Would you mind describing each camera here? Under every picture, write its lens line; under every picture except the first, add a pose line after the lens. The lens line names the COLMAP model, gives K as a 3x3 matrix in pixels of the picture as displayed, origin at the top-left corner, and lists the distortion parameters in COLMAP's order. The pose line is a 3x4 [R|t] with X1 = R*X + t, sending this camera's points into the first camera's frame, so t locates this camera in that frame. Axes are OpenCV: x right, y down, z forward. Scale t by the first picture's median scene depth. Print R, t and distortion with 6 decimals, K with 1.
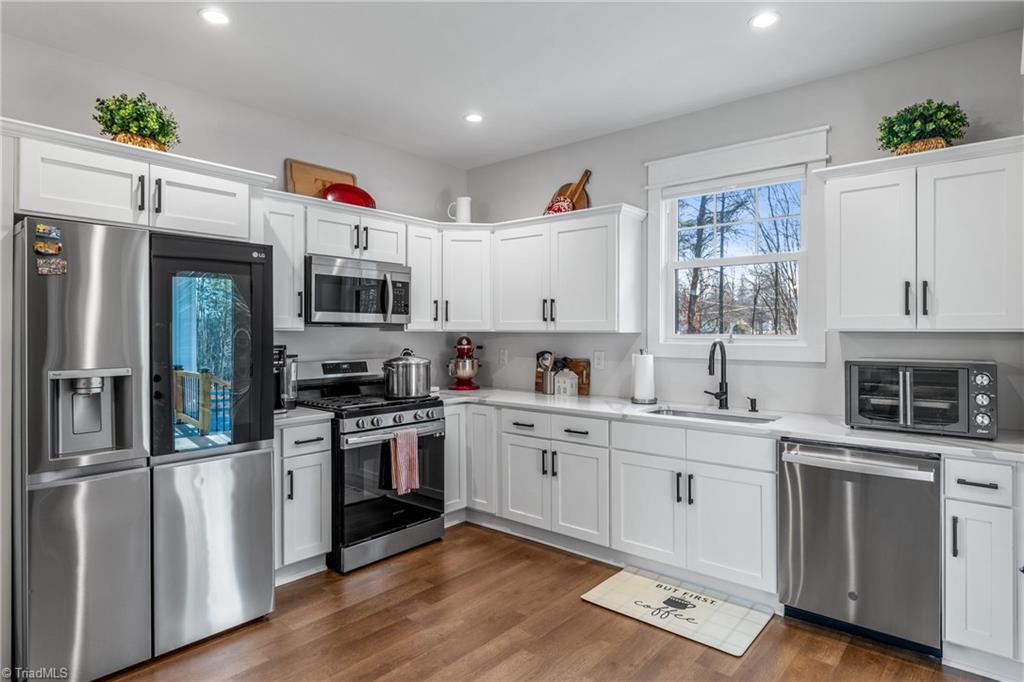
lens RADIAL K [[567.6, 0, 514.1], [0, 567.6, 332.9], [0, 0, 1]] dist [-0.003431, 0.001829]
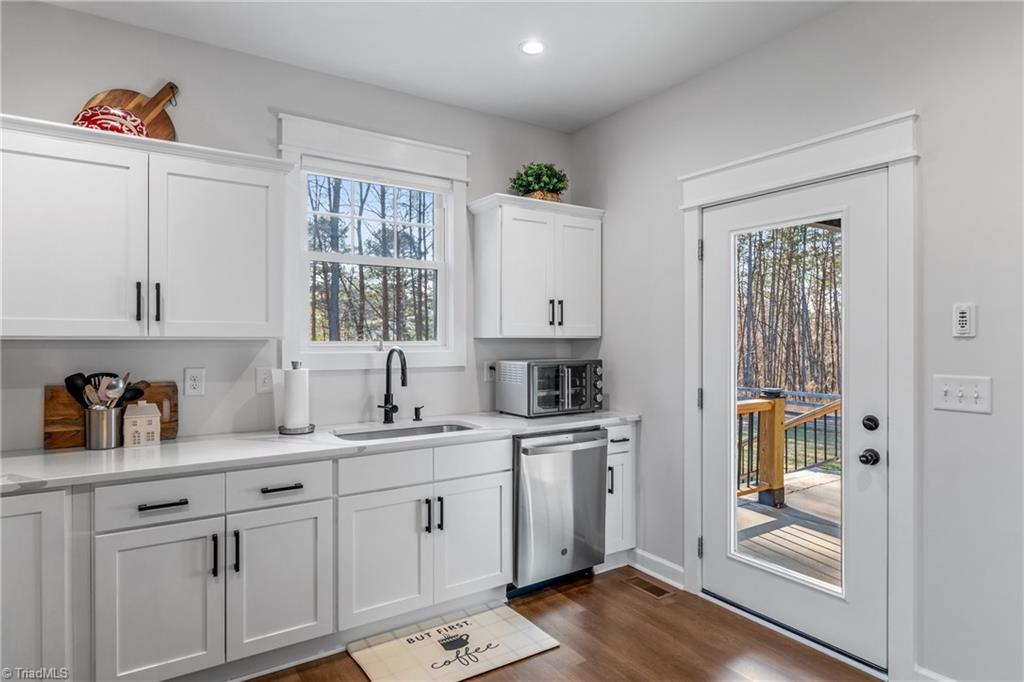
lens RADIAL K [[583.9, 0, 510.7], [0, 583.9, 341.0], [0, 0, 1]] dist [0.000259, -0.001935]
pose [[0.274403, -0.006040, 0.961596, -0.487190], [0.002677, 0.999981, 0.005517, -0.002389], [-0.961611, 0.001060, 0.274414, 0.566451]]
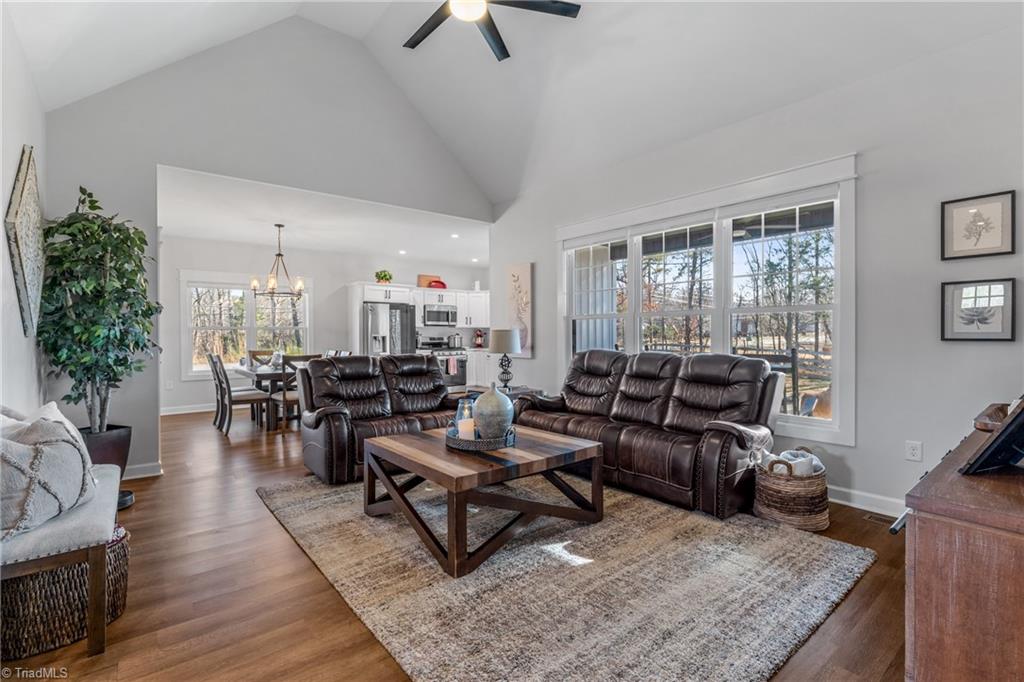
lens RADIAL K [[469.7, 0, 525.5], [0, 469.7, 340.1], [0, 0, 1]] dist [-0.000572, 0.000193]
pose [[0.986269, -0.001130, -0.165145, 0.728822], [0.002755, 0.999950, 0.009610, 0.051427], [0.165126, -0.009933, 0.986223, -1.756922]]
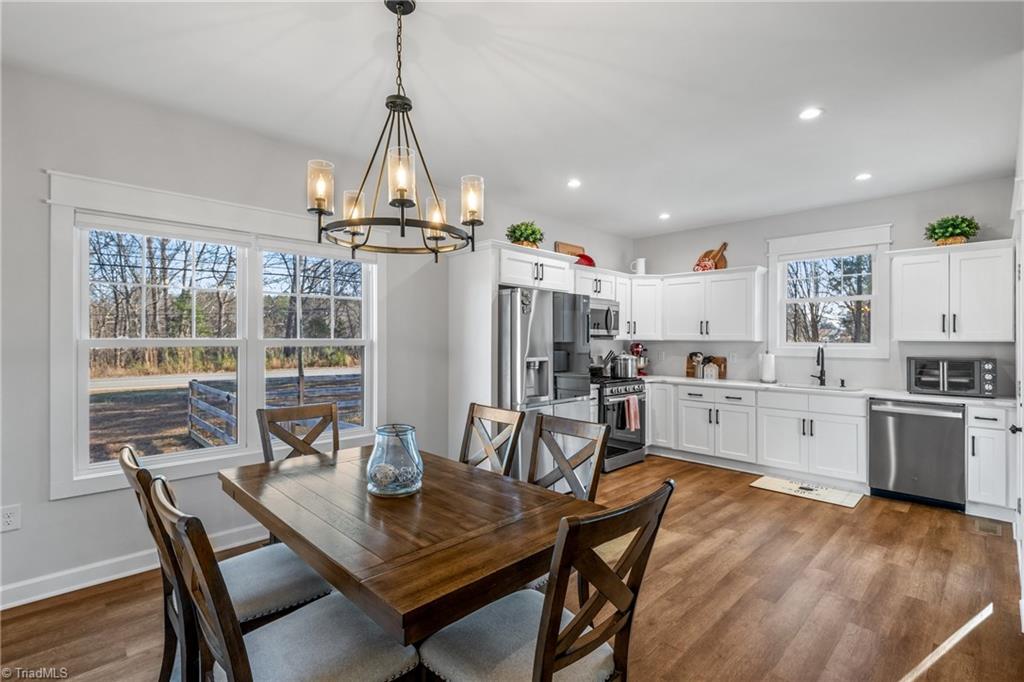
lens RADIAL K [[469.7, 0, 512.8], [0, 469.7, 340.0], [0, 0, 1]] dist [-0.000572, 0.000193]
pose [[0.996142, 0.003580, -0.087688, -0.450750], [-0.003706, 0.999992, -0.001284, 0.000651], [0.087683, 0.001604, 0.996147, -0.511881]]
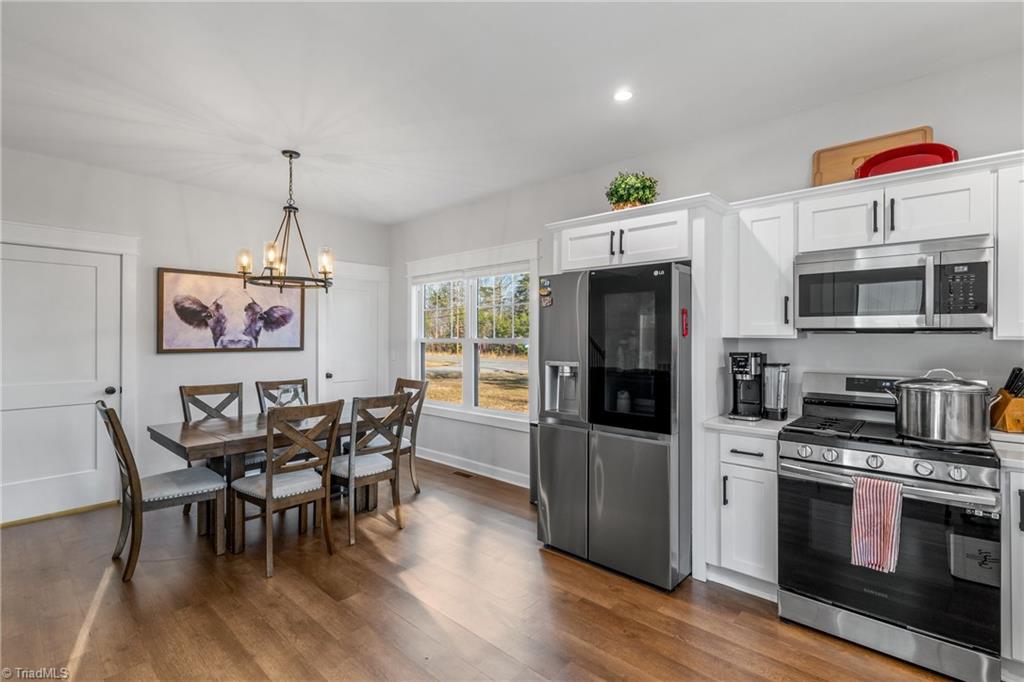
lens RADIAL K [[469.7, 0, 507.5], [0, 469.7, 338.3], [0, 0, 1]] dist [-0.000572, 0.000193]
pose [[-0.023107, 0.000776, -0.999733, 0.415285], [-0.005720, 0.999983, 0.000908, -0.002073], [0.999717, 0.005739, -0.023102, 0.576324]]
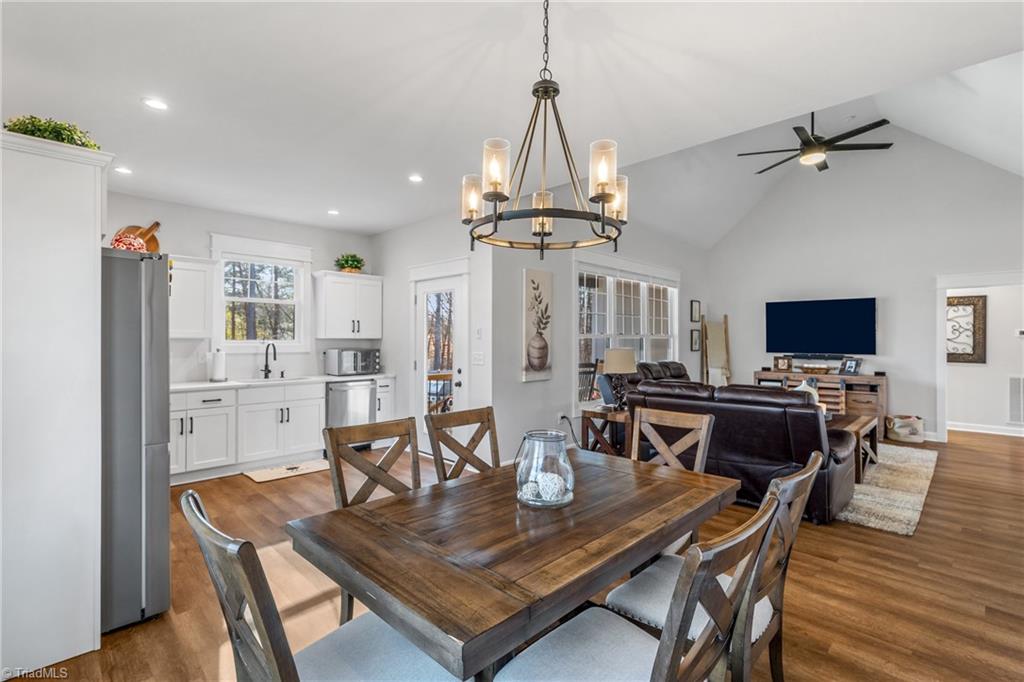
lens RADIAL K [[469.7, 0, 510.5], [0, 469.7, 337.8], [0, 0, 1]] dist [-0.000572, 0.000193]
pose [[0.070725, 0.001856, 0.997494, -1.185012], [-0.001370, 0.999998, -0.001763, -0.001924], [-0.997495, -0.001242, 0.070727, 0.064733]]
